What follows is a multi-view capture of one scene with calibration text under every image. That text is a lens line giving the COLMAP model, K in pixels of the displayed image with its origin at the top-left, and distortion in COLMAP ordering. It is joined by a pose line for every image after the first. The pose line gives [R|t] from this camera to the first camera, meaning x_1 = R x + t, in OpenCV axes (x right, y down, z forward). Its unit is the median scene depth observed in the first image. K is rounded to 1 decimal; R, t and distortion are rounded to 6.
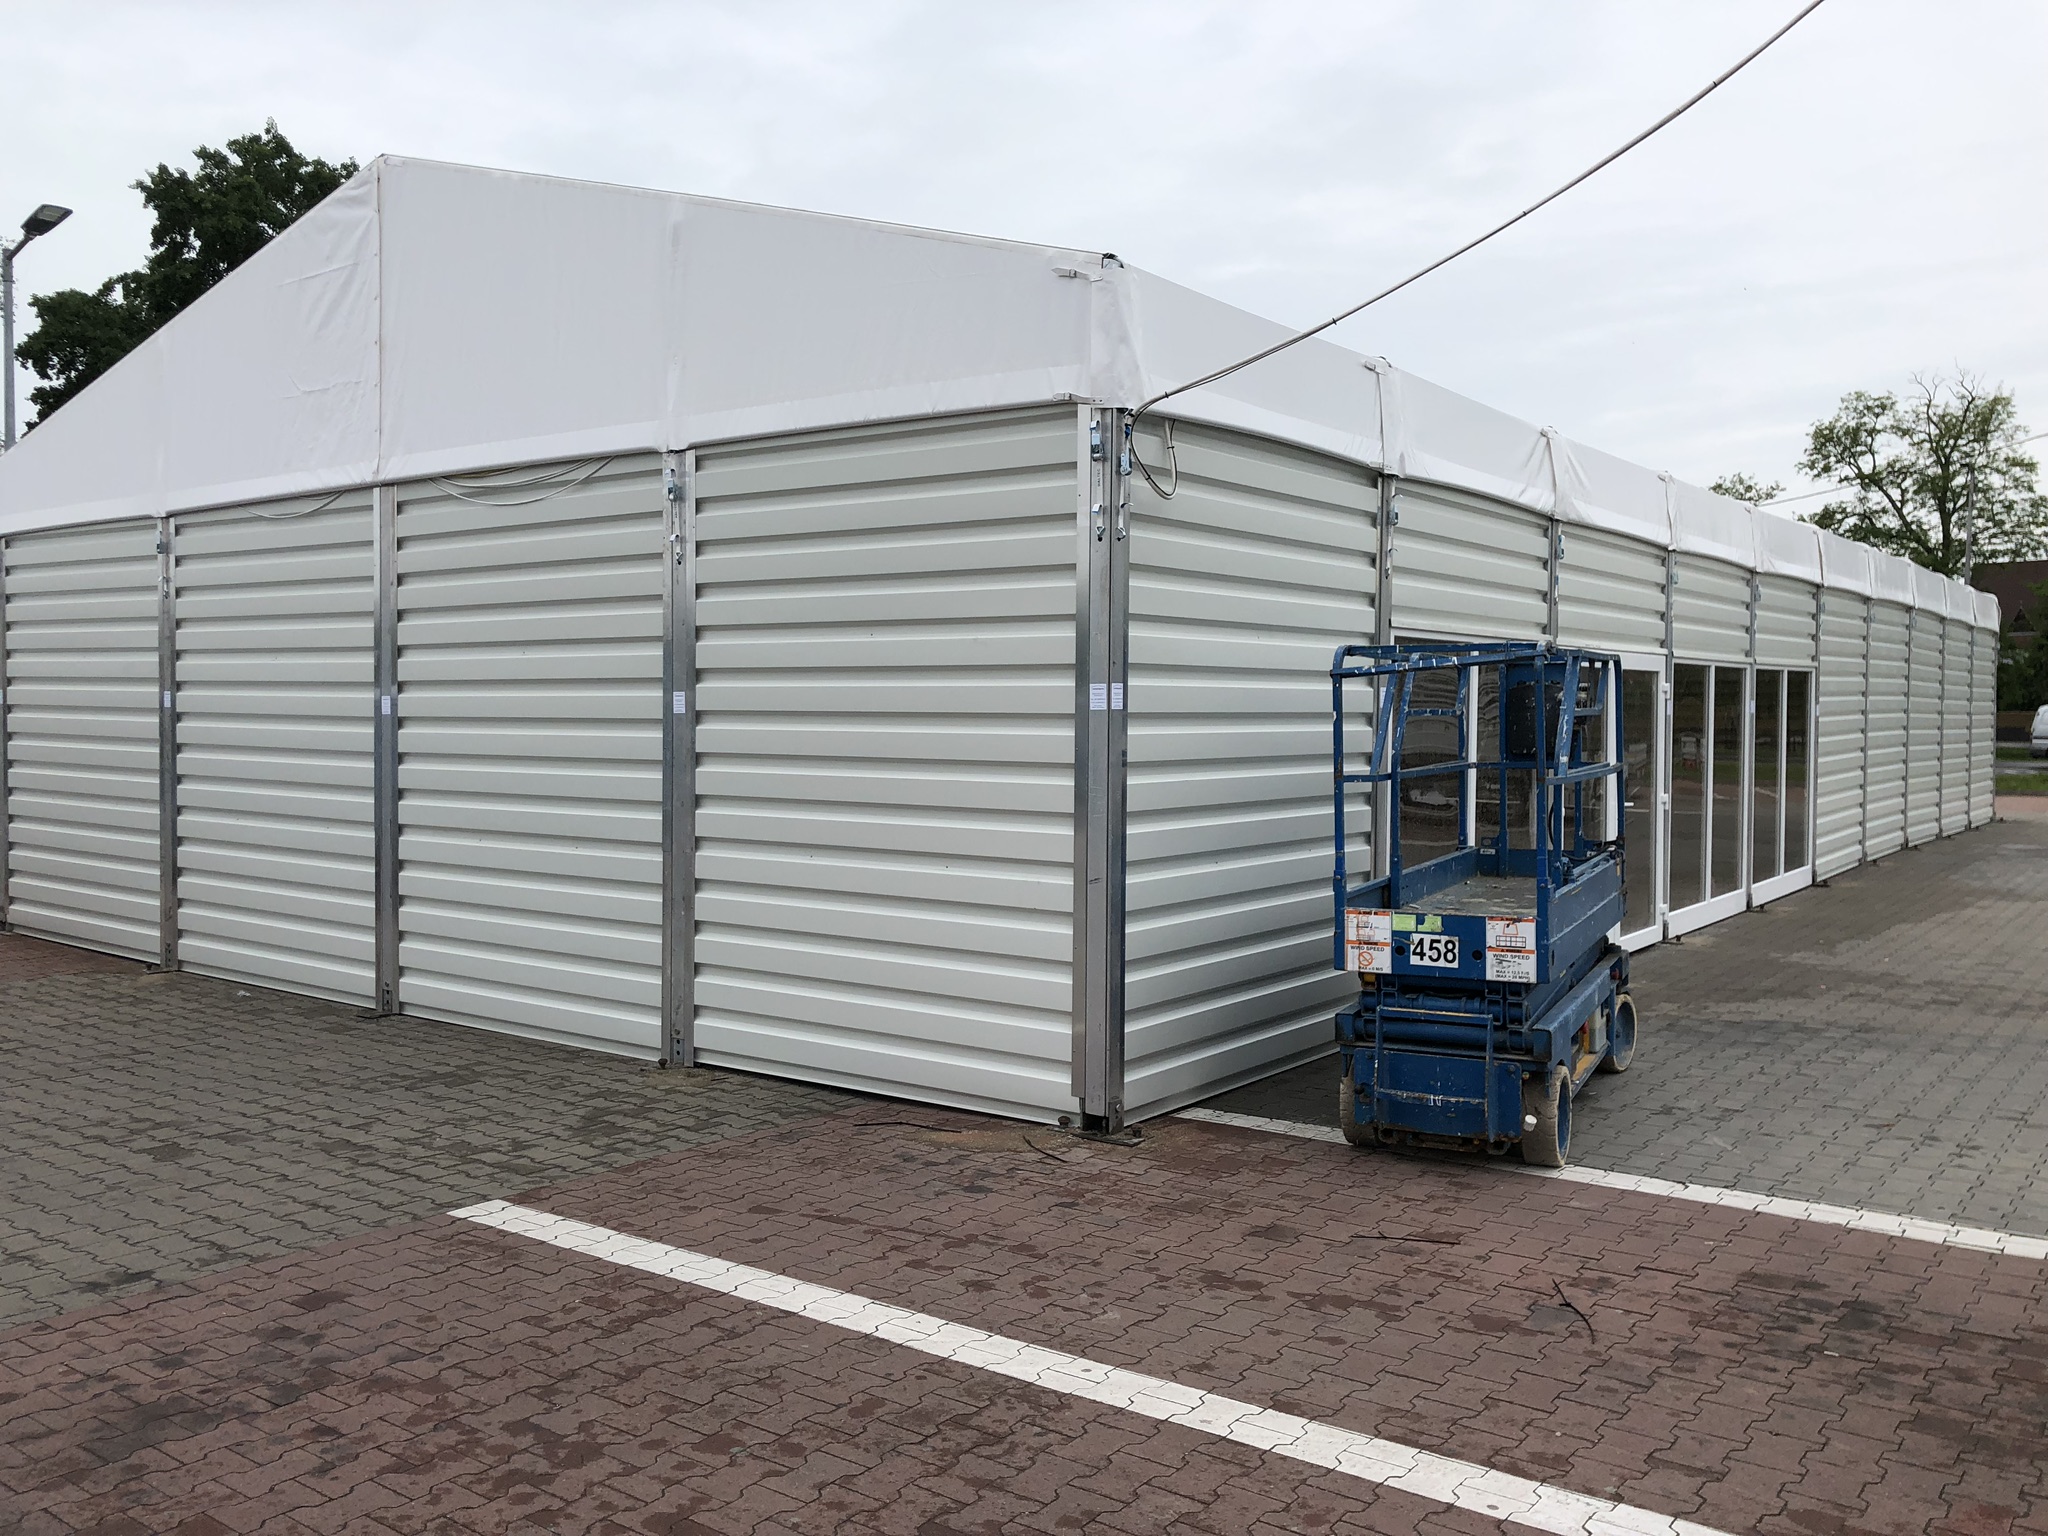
lens RADIAL K [[1672.8, 0, 1015.8], [0, 1672.8, 728.3], [0, 0, 1]] dist [0.026207, -0.018137]
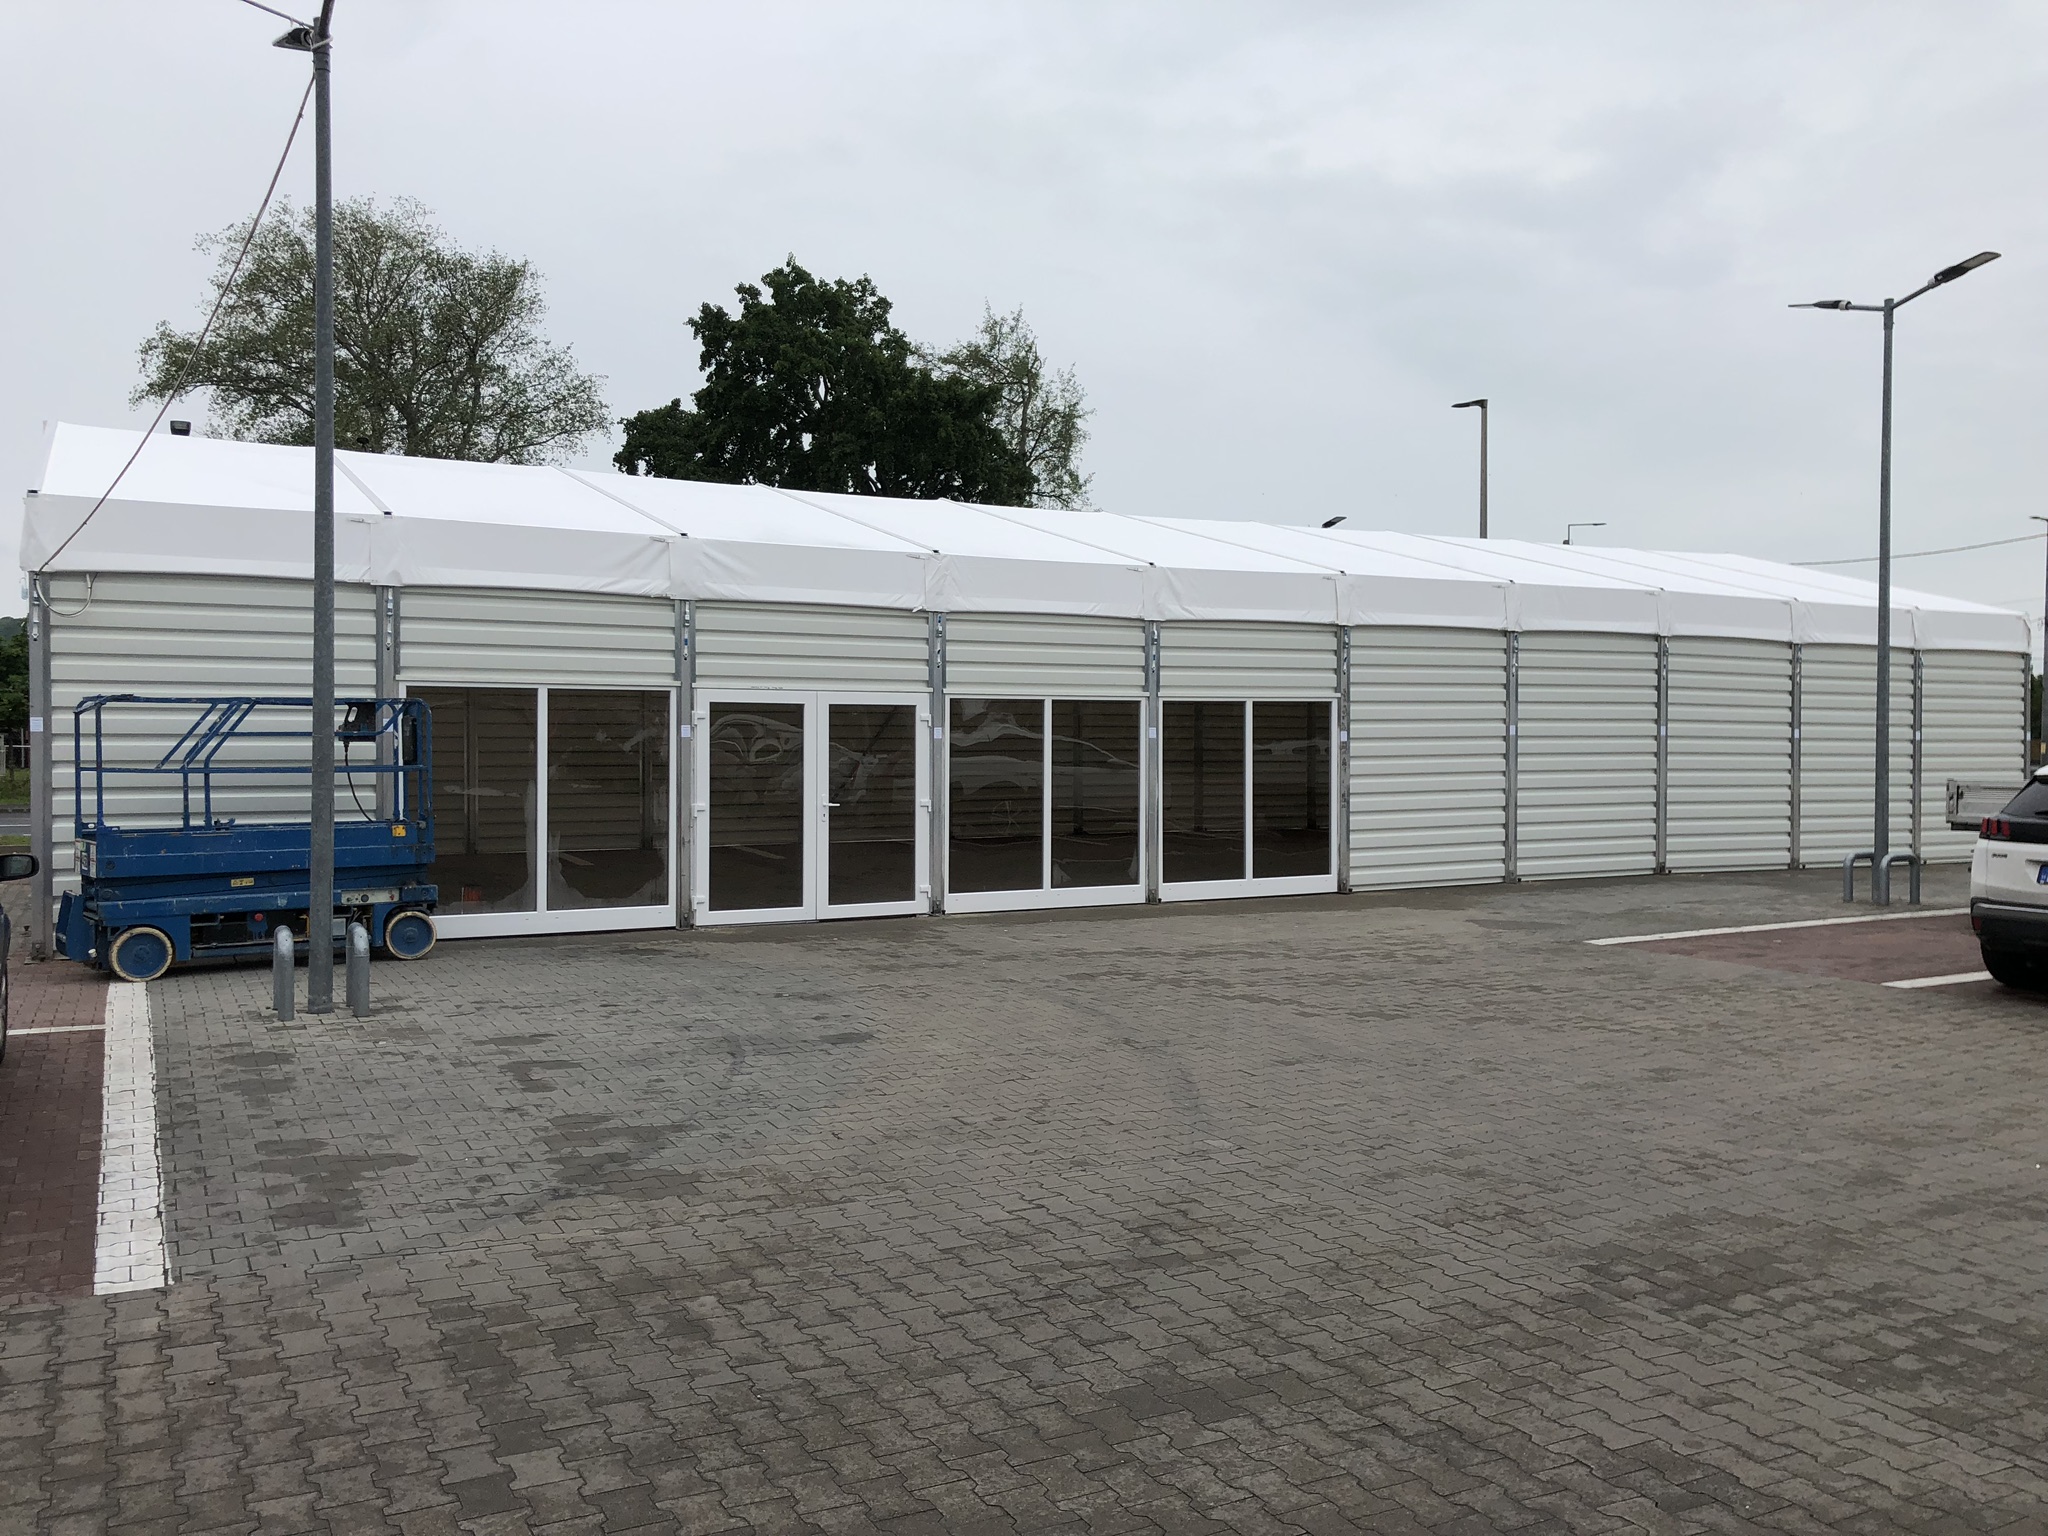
lens RADIAL K [[1672.8, 0, 1013.5], [0, 1672.8, 746.2], [0, 0, 1]] dist [0.026207, -0.018137]
pose [[0.906595, 0.002602, -0.421995, 0.216599], [-0.005854, 0.999962, -0.006412, 0.001223], [0.421962, 0.008283, 0.906576, -0.029521]]
